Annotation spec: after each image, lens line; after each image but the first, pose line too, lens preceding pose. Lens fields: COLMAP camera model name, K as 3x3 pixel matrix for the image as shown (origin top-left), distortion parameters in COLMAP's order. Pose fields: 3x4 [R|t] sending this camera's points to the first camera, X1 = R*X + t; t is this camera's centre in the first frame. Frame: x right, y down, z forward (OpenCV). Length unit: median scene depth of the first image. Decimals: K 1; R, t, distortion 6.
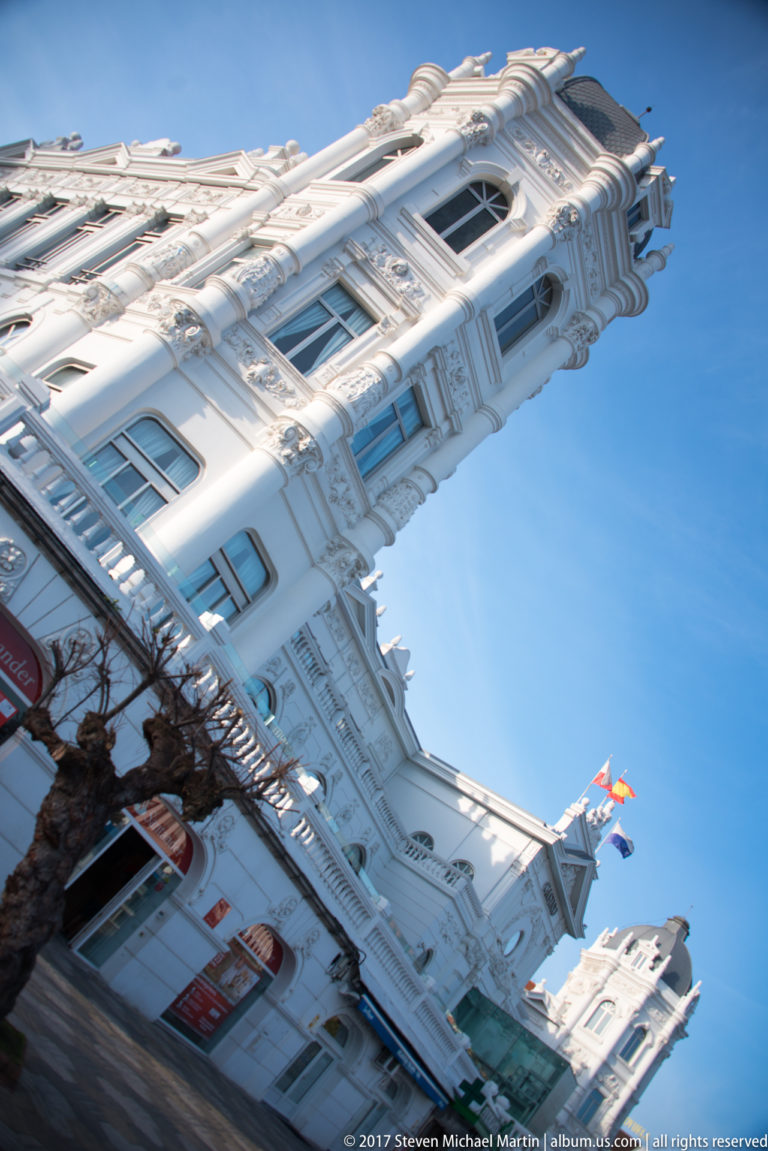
lens RADIAL K [[902.8, 0, 384.0], [0, 902.8, 575.5], [0, 0, 1]] dist [-0.085626, 0.006858]
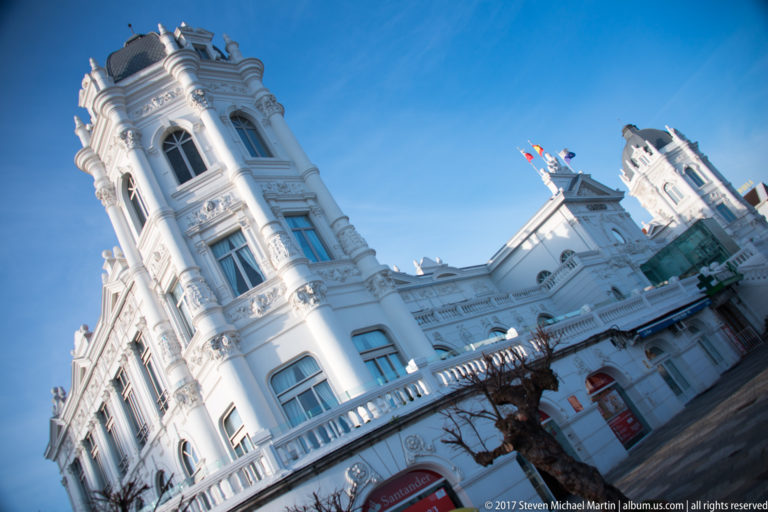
lens RADIAL K [[602.4, 0, 384.0], [0, 602.4, 256.0], [0, 0, 1]] dist [-0.085626, 0.006858]
pose [[0.232170, -0.972429, 0.021904, -0.017586], [0.971438, 0.232951, 0.045196, -0.062816], [-0.049052, 0.010786, 0.998738, -0.075963]]
